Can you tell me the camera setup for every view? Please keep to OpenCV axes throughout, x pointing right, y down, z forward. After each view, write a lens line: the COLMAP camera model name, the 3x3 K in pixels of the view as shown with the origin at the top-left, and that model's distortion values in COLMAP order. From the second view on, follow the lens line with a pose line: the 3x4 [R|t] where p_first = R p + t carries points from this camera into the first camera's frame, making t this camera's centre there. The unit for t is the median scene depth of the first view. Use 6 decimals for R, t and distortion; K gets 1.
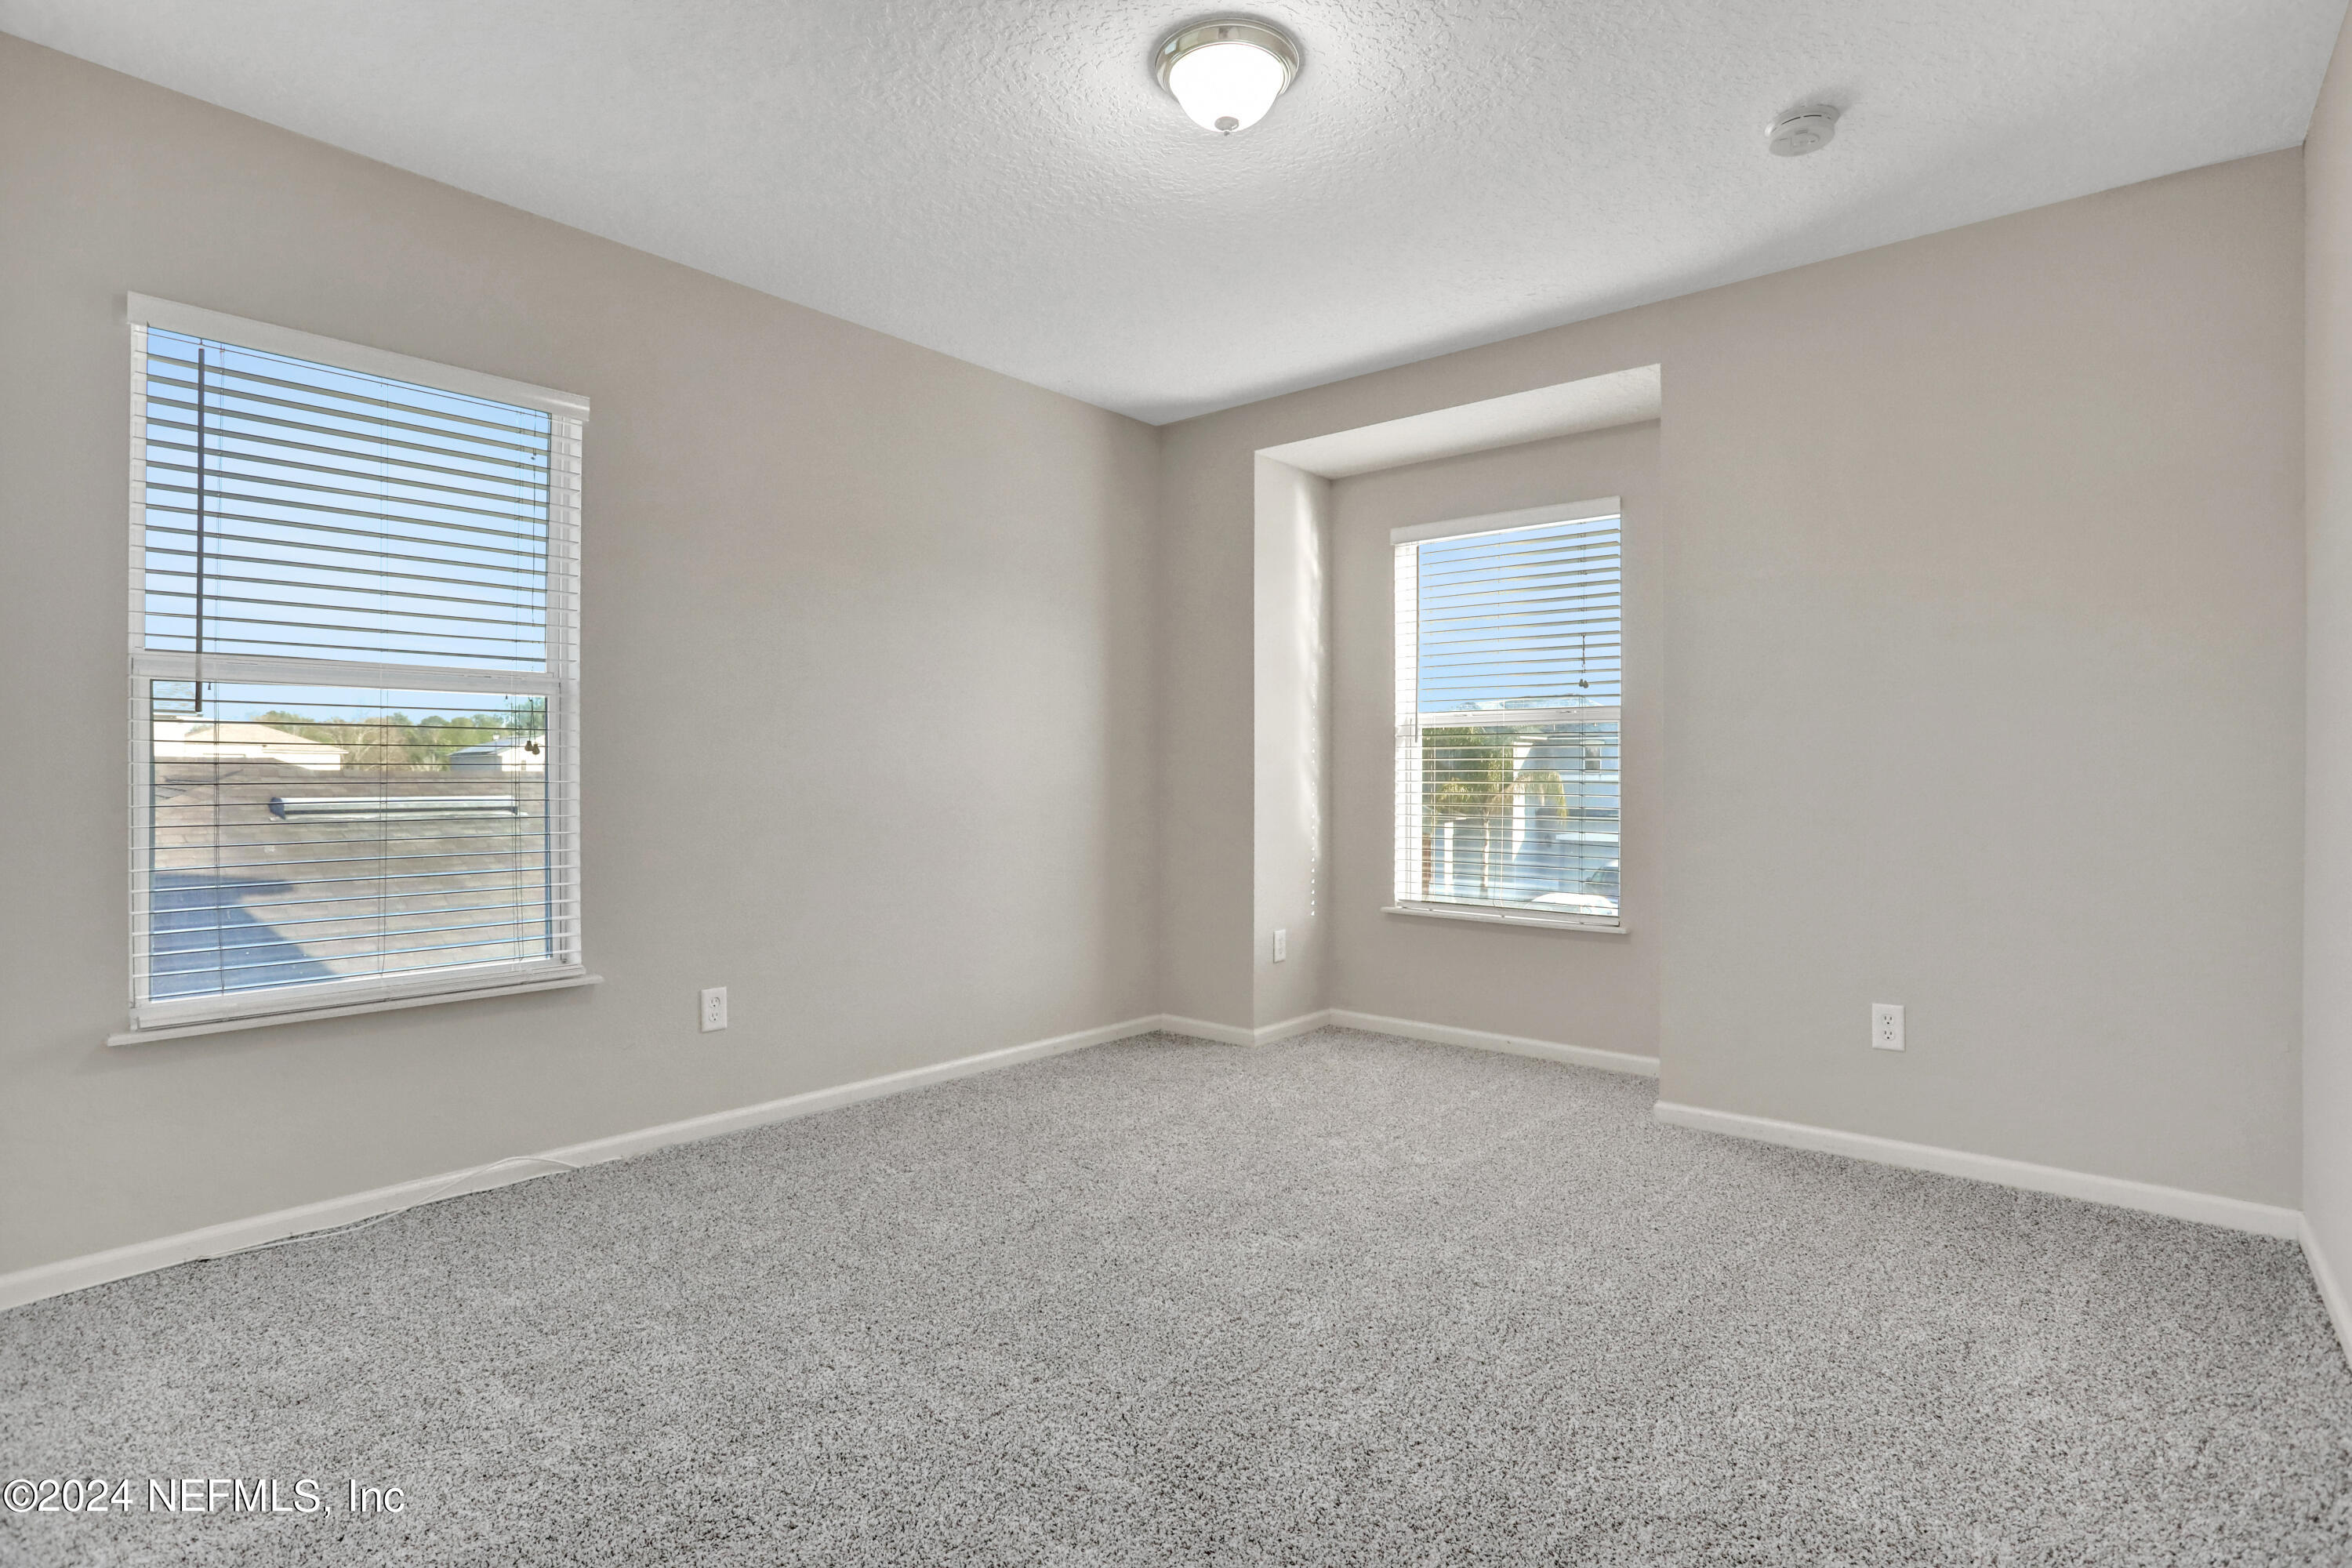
lens RADIAL K [[1175.5, 0, 1173.7], [0, 1175.5, 788.8], [0, 0, 1]] dist [-0.073289, 0.028949]
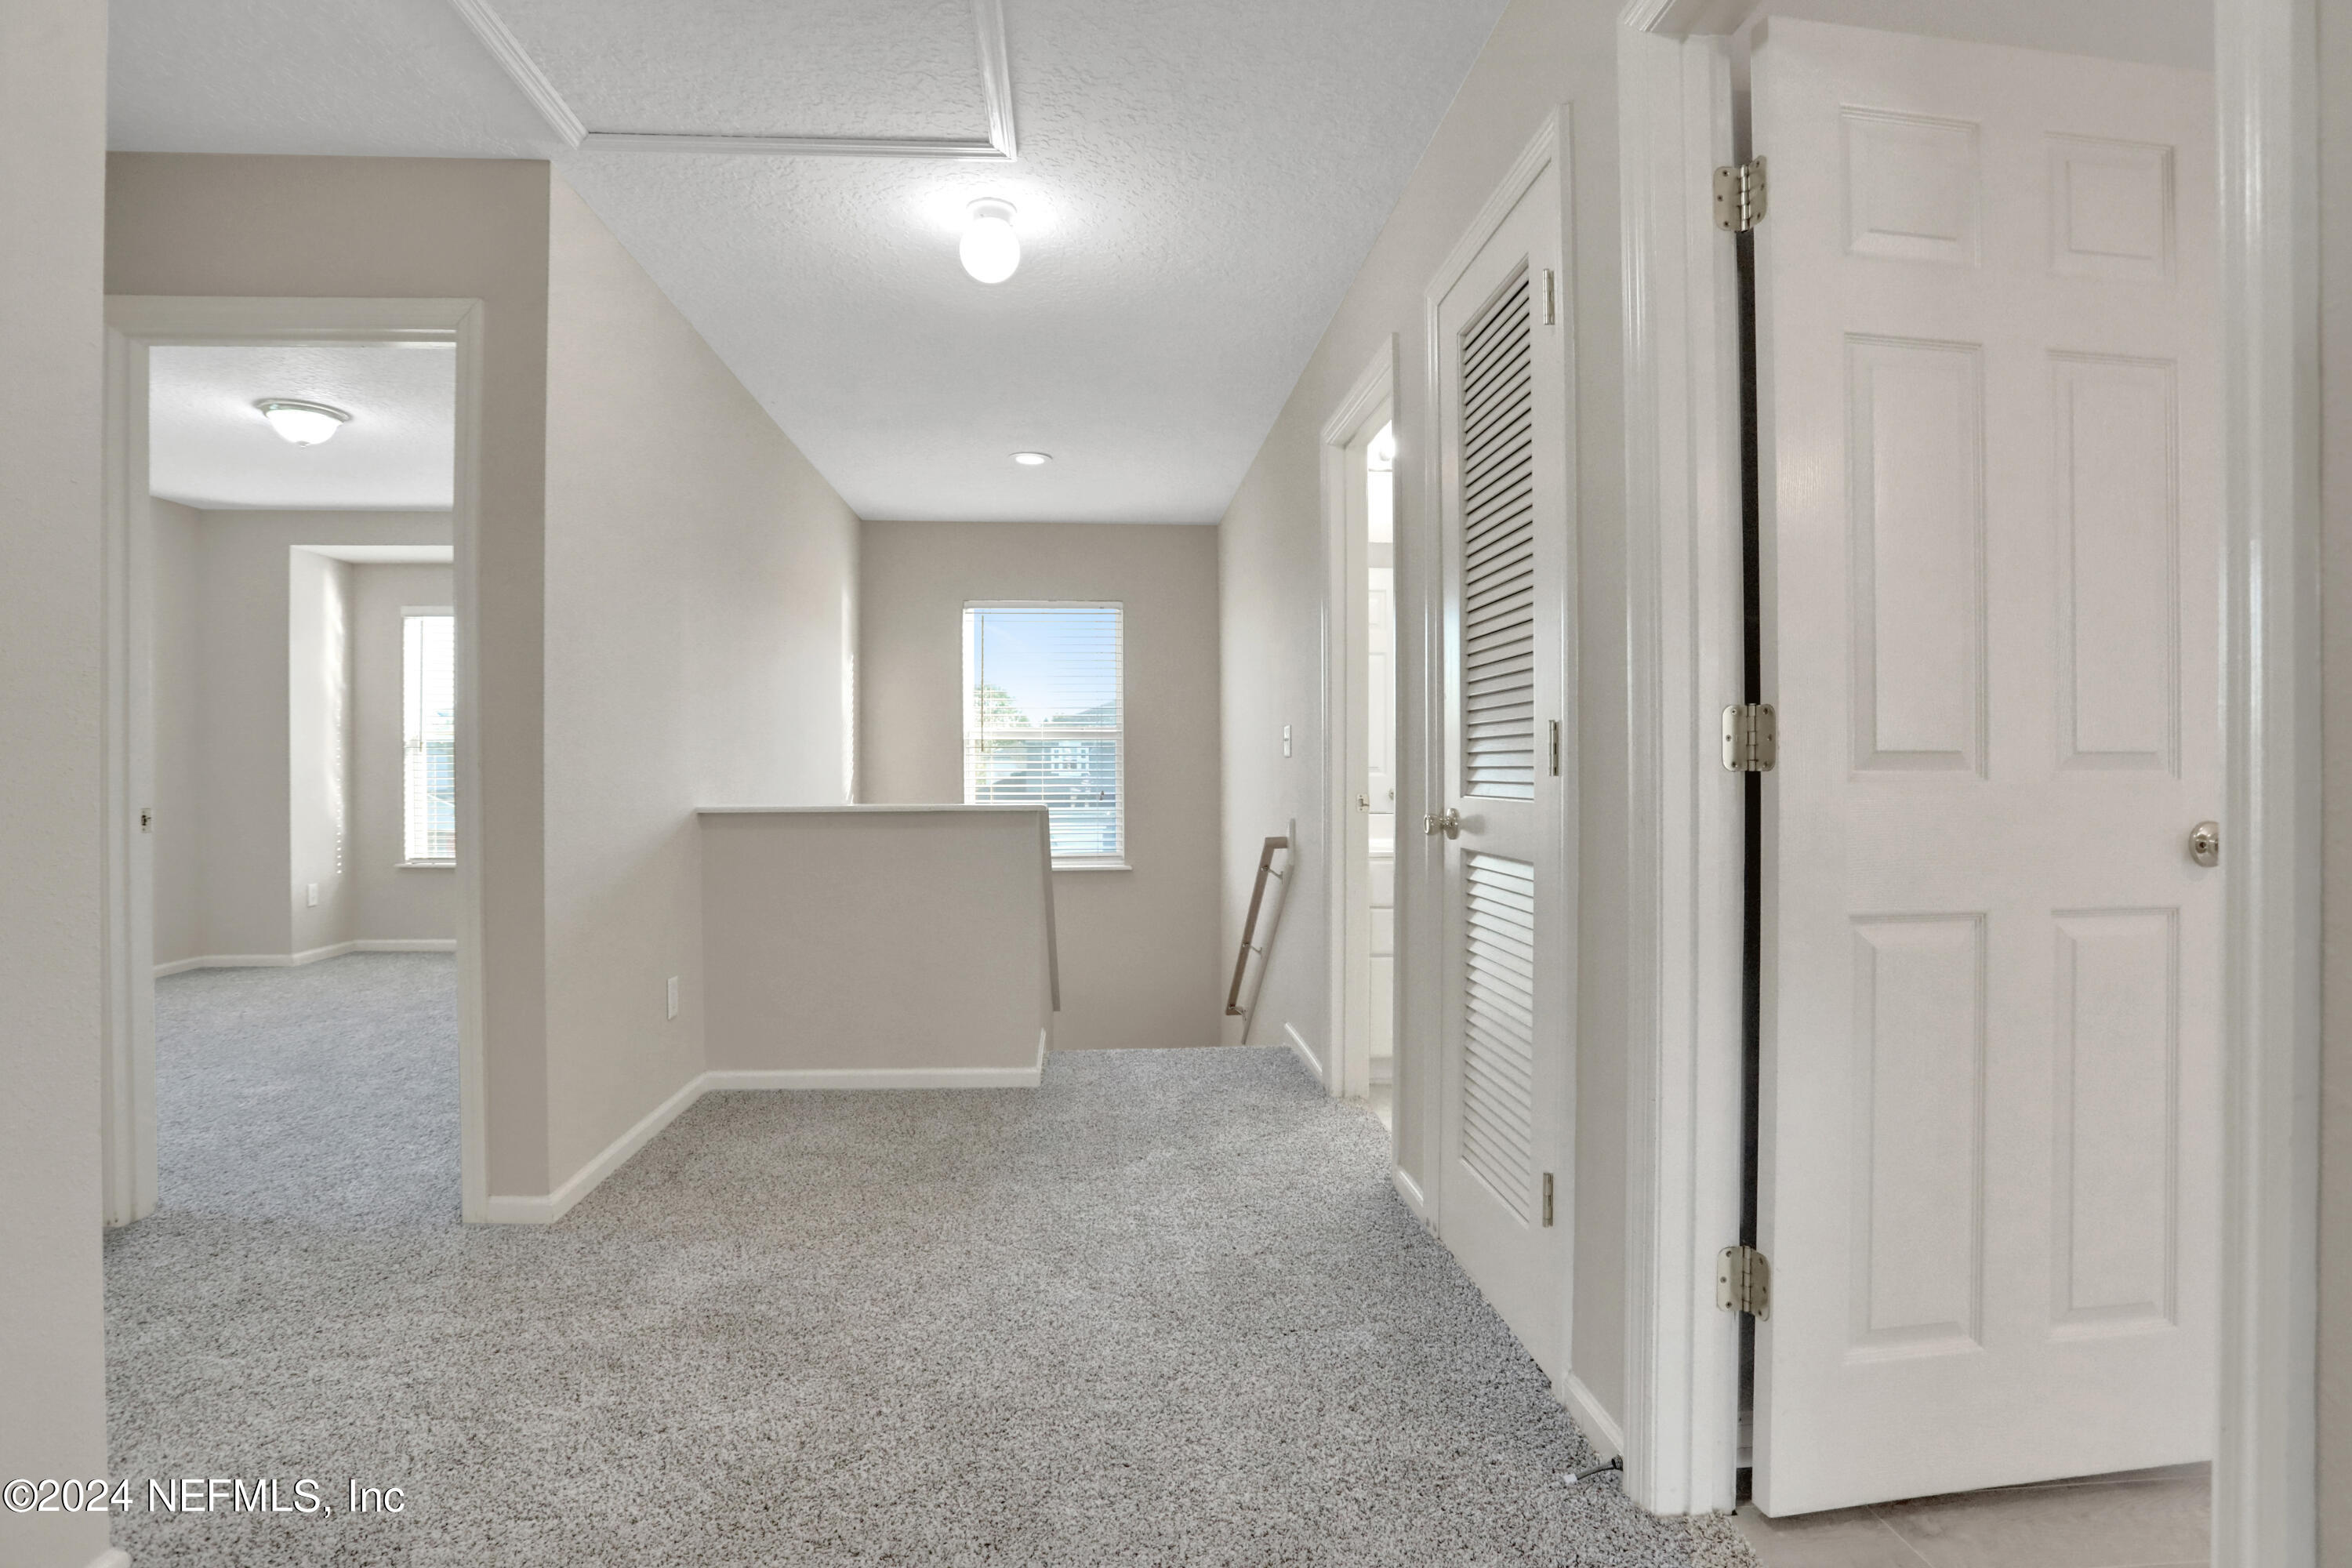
lens RADIAL K [[1175.5, 0, 1173.7], [0, 1175.5, 788.8], [0, 0, 1]] dist [-0.073289, 0.028949]
pose [[0.720559, -0.006799, 0.693360, -0.109769], [0.008666, 0.999962, 0.000800, 0.013630], [-0.693340, 0.005432, 0.720591, -0.699671]]
